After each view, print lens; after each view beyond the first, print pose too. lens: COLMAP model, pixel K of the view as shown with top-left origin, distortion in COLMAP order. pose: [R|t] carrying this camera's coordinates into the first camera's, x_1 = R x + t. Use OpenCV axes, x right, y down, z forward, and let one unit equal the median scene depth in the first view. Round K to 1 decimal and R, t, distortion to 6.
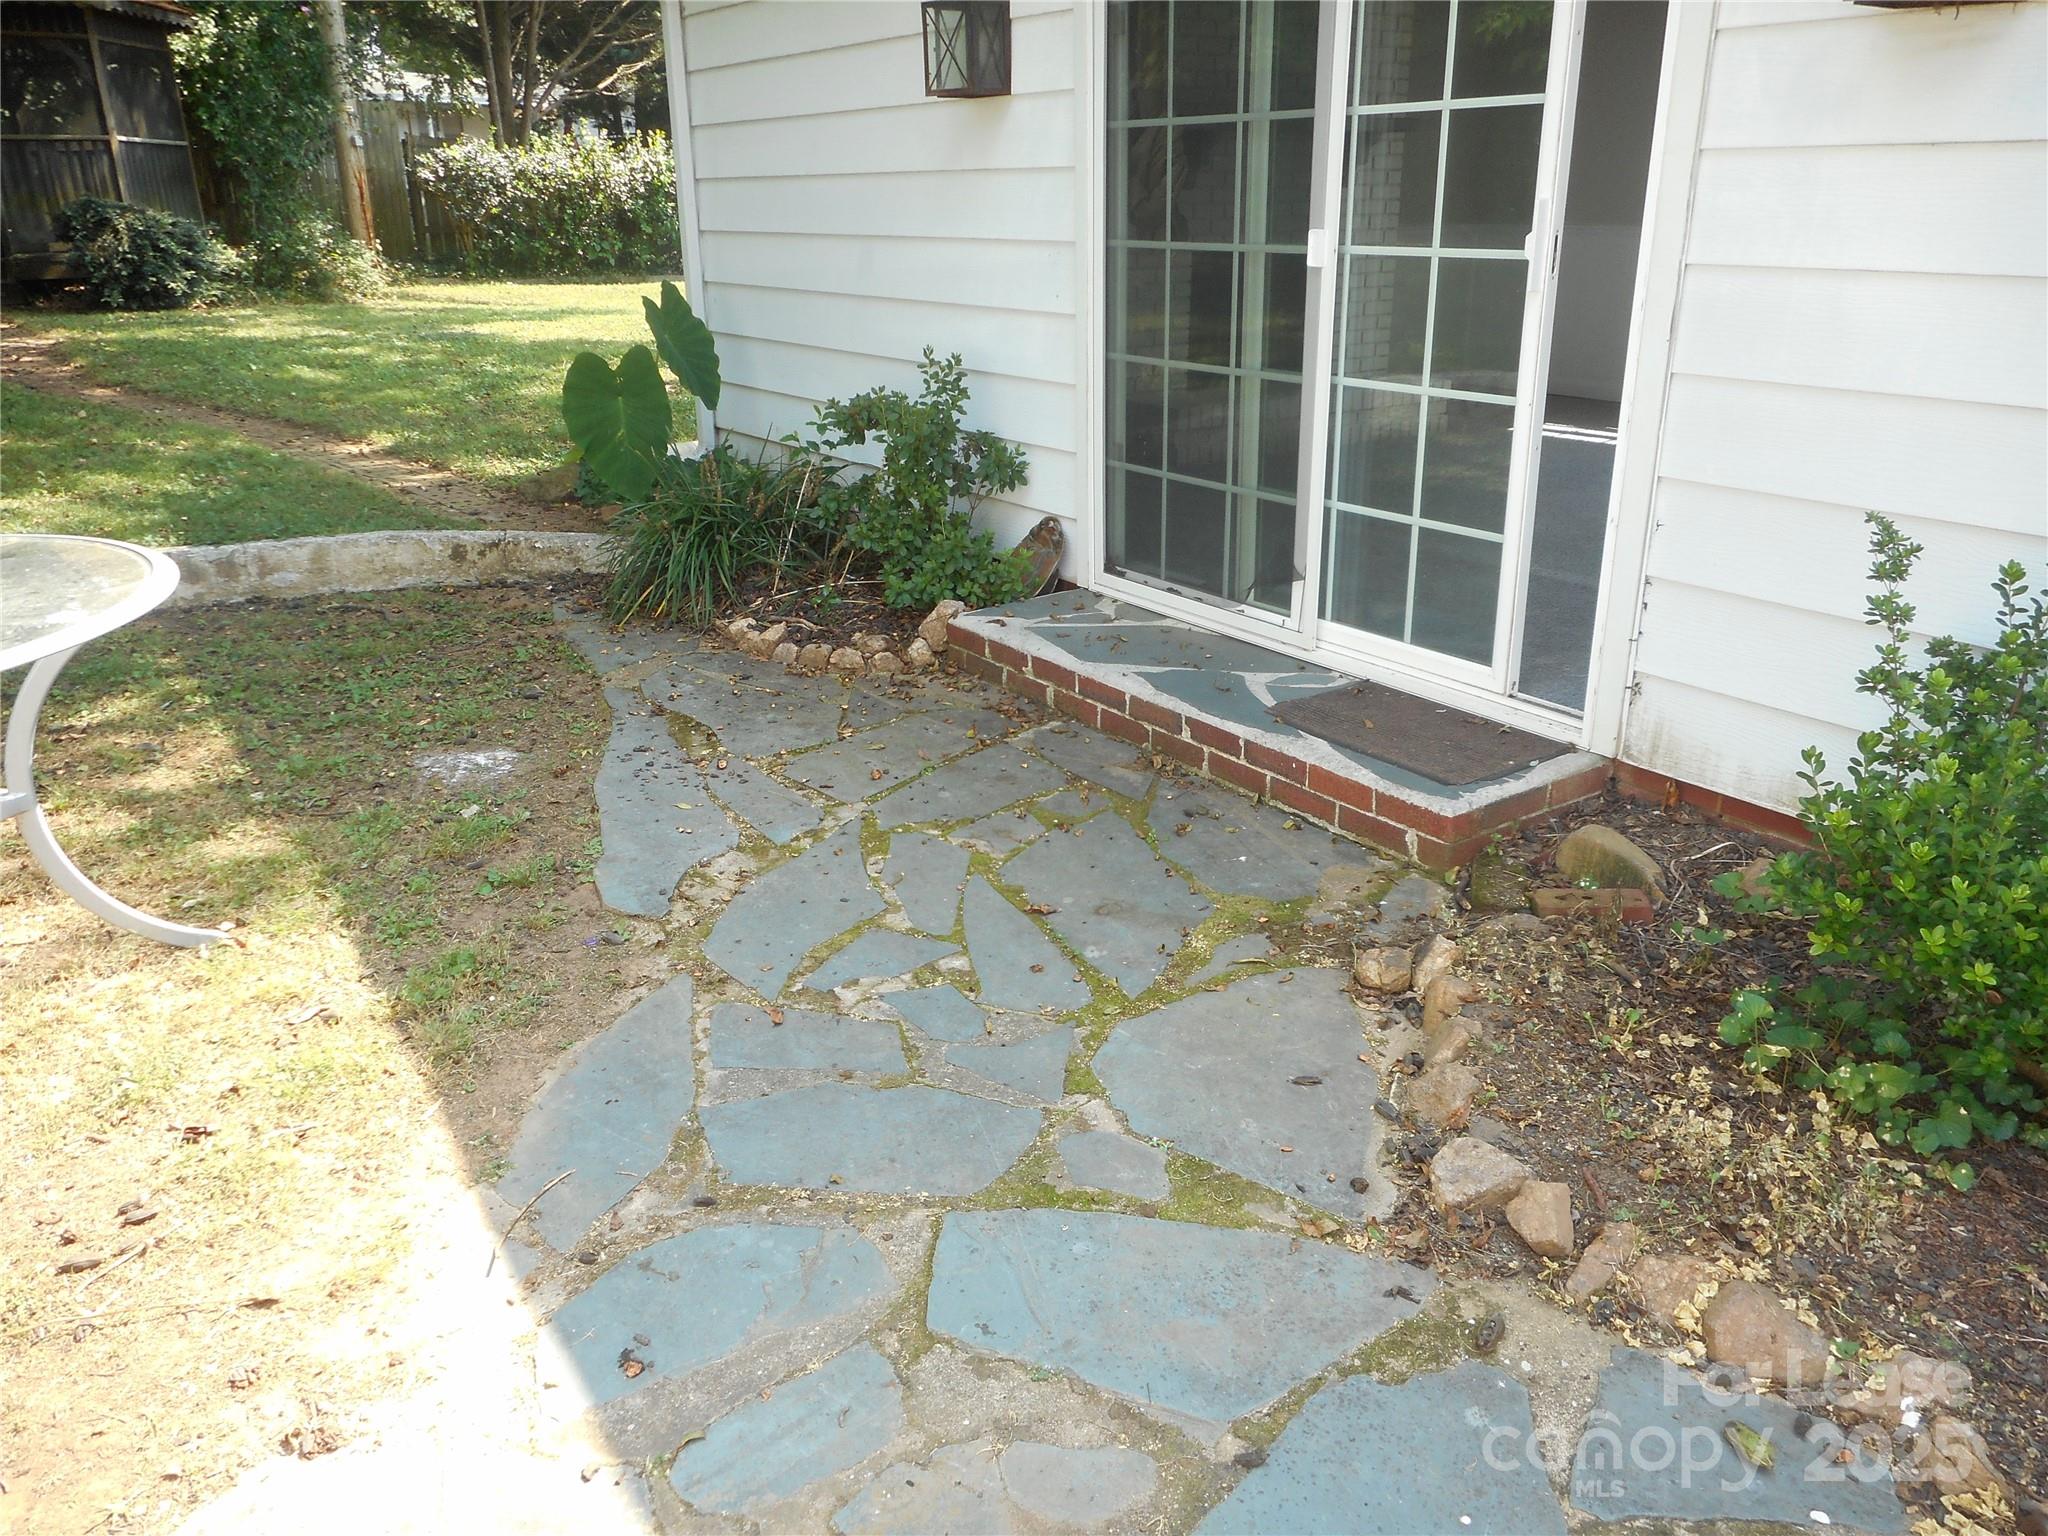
lens RADIAL K [[1540.2, 0, 1030.2], [0, 1540.2, 762.6], [0, 0, 1]] dist [-0.003571, 0.002901]
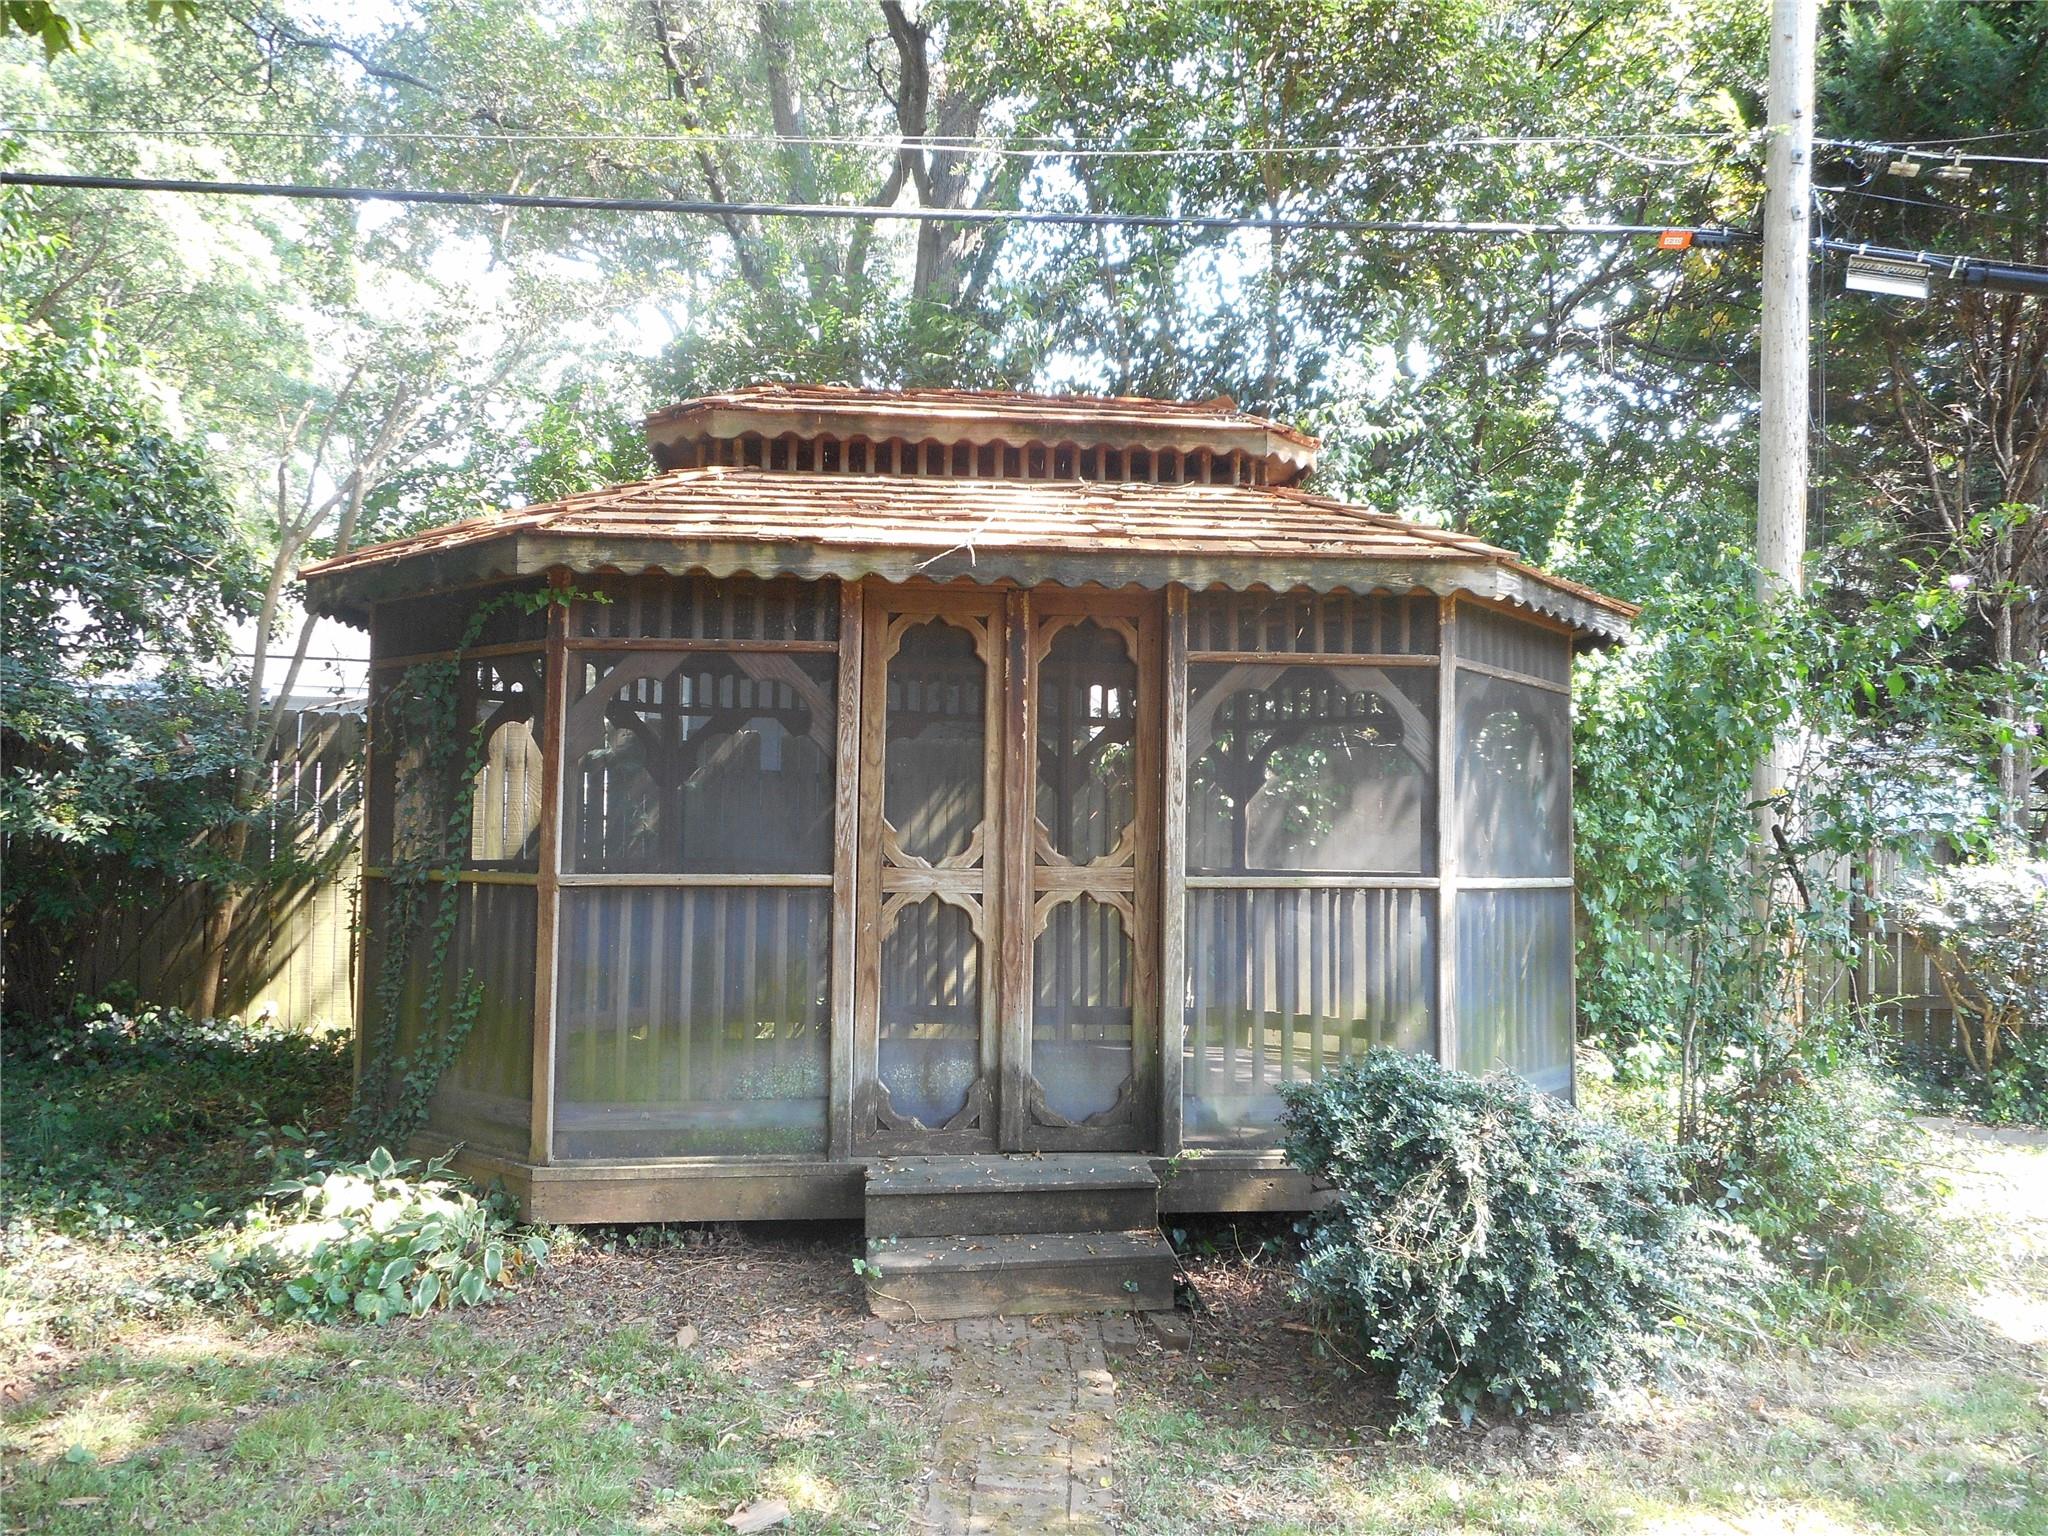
lens RADIAL K [[1540.2, 0, 1030.2], [0, 1540.2, 762.6], [0, 0, 1]] dist [-0.003571, 0.002901]
pose [[0.780828, -0.004687, -0.624728, -0.303594], [-0.239732, 0.921173, -0.306545, -0.201635], [0.576920, 0.389126, 0.718154, 0.447592]]
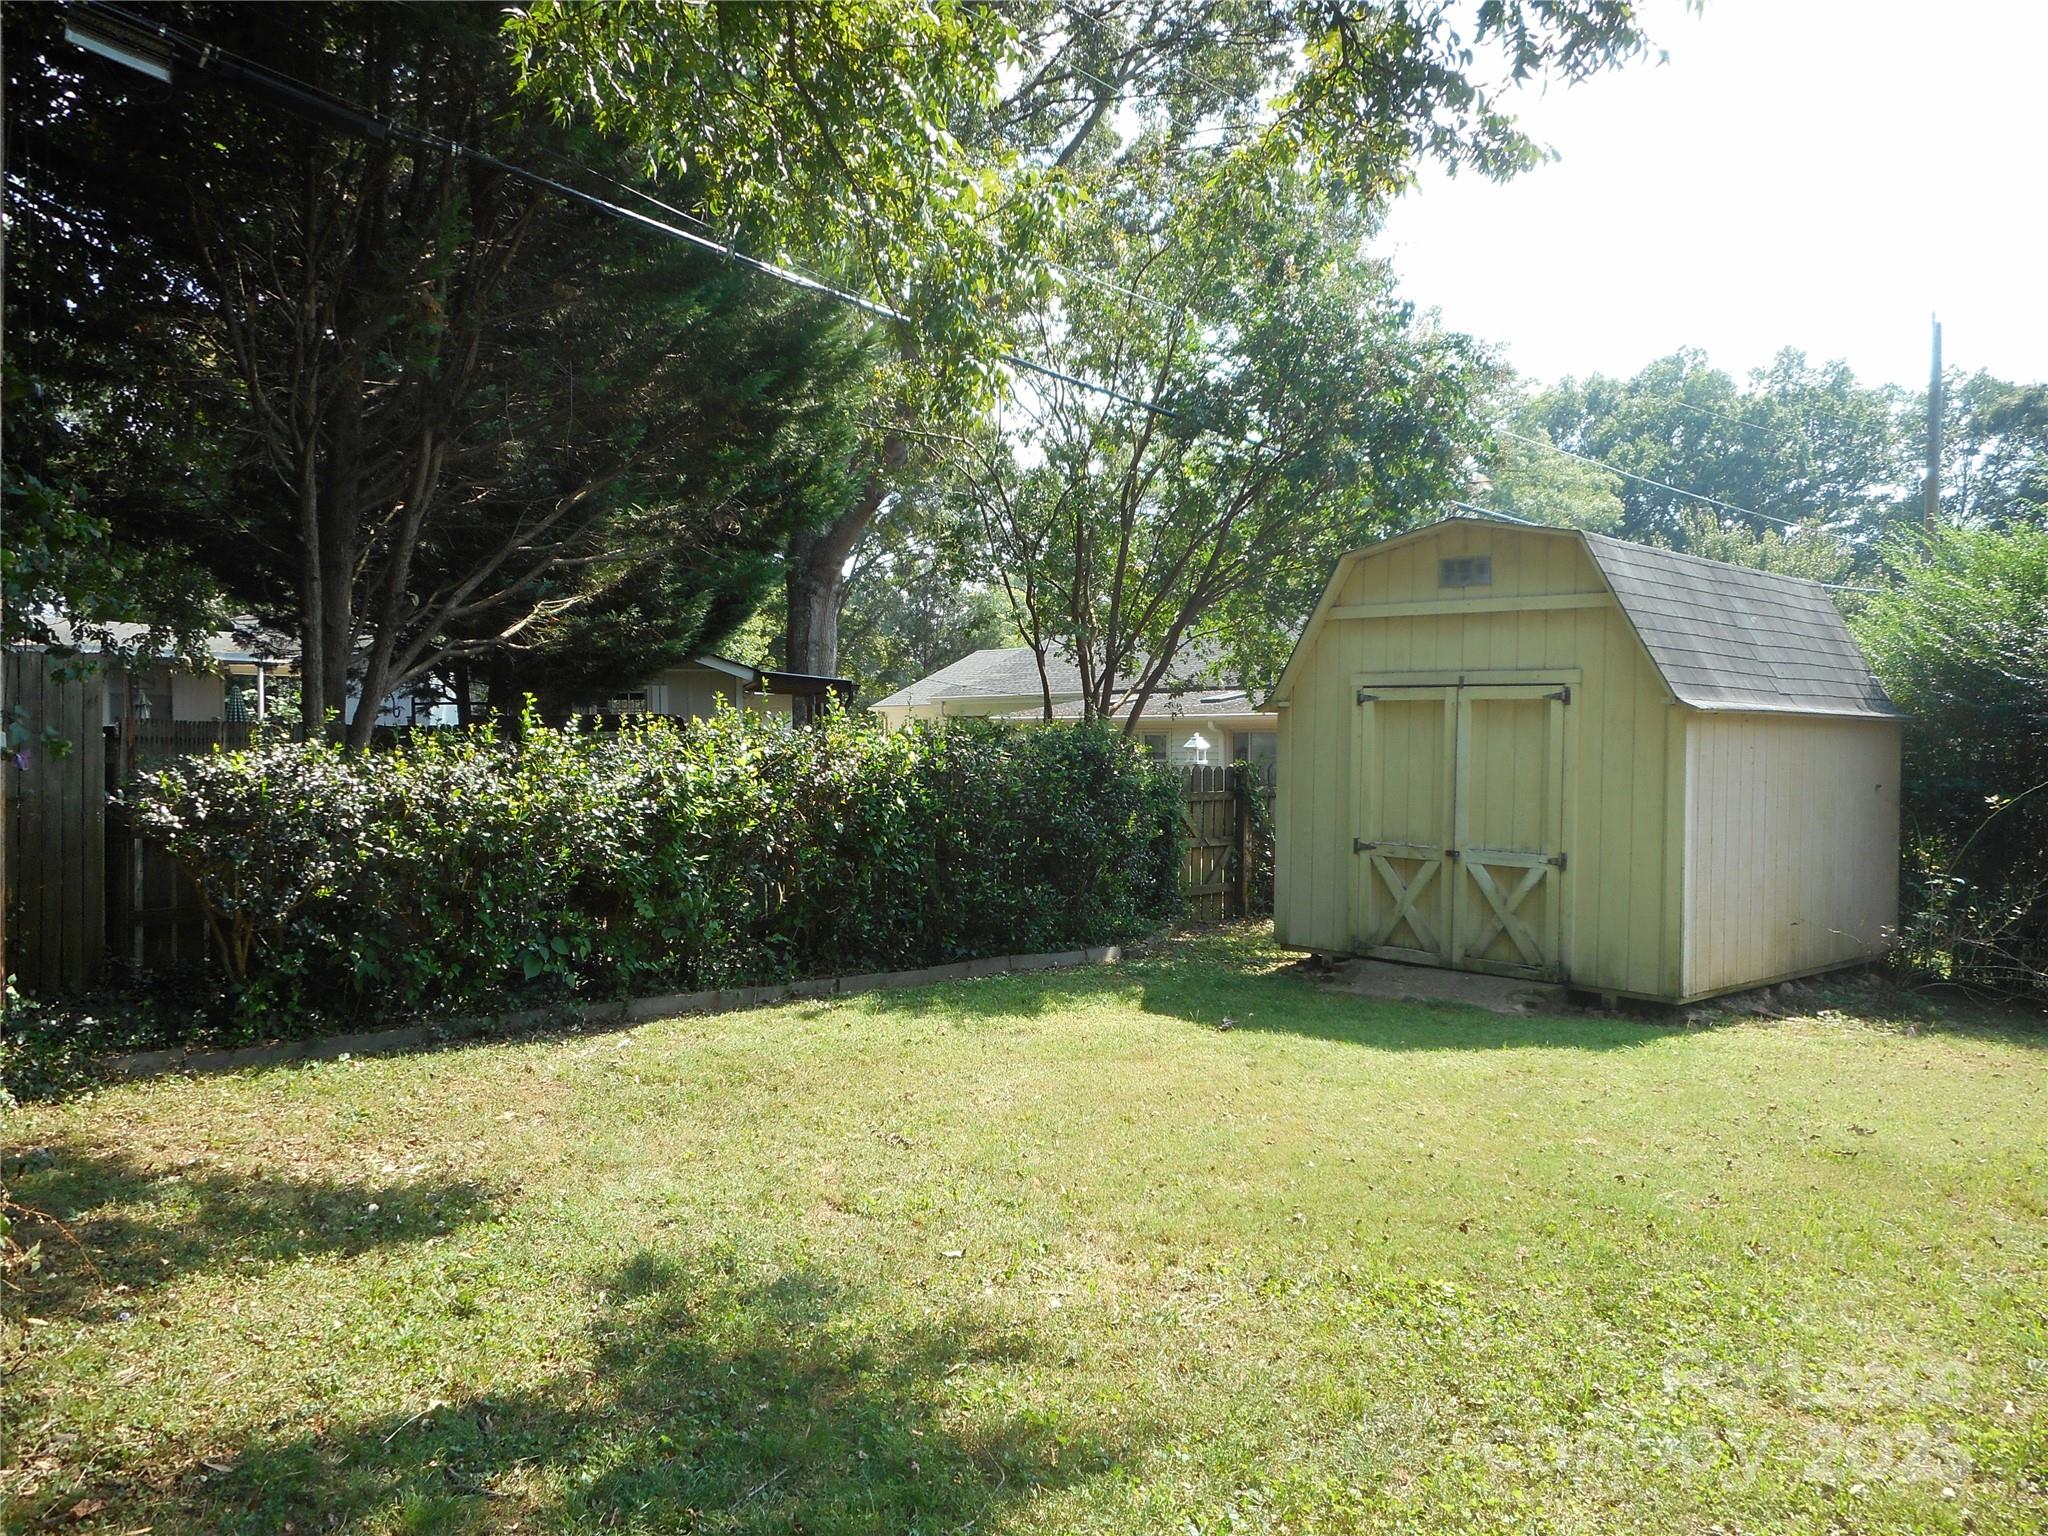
lens RADIAL K [[1540.2, 0, 1030.2], [0, 1540.2, 762.6], [0, 0, 1]] dist [-0.003571, 0.002901]
pose [[0.981659, 0.000429, 0.190643, -0.234650], [0.063631, 0.941916, -0.329766, -0.236672], [-0.179711, 0.335848, 0.924613, 0.551594]]
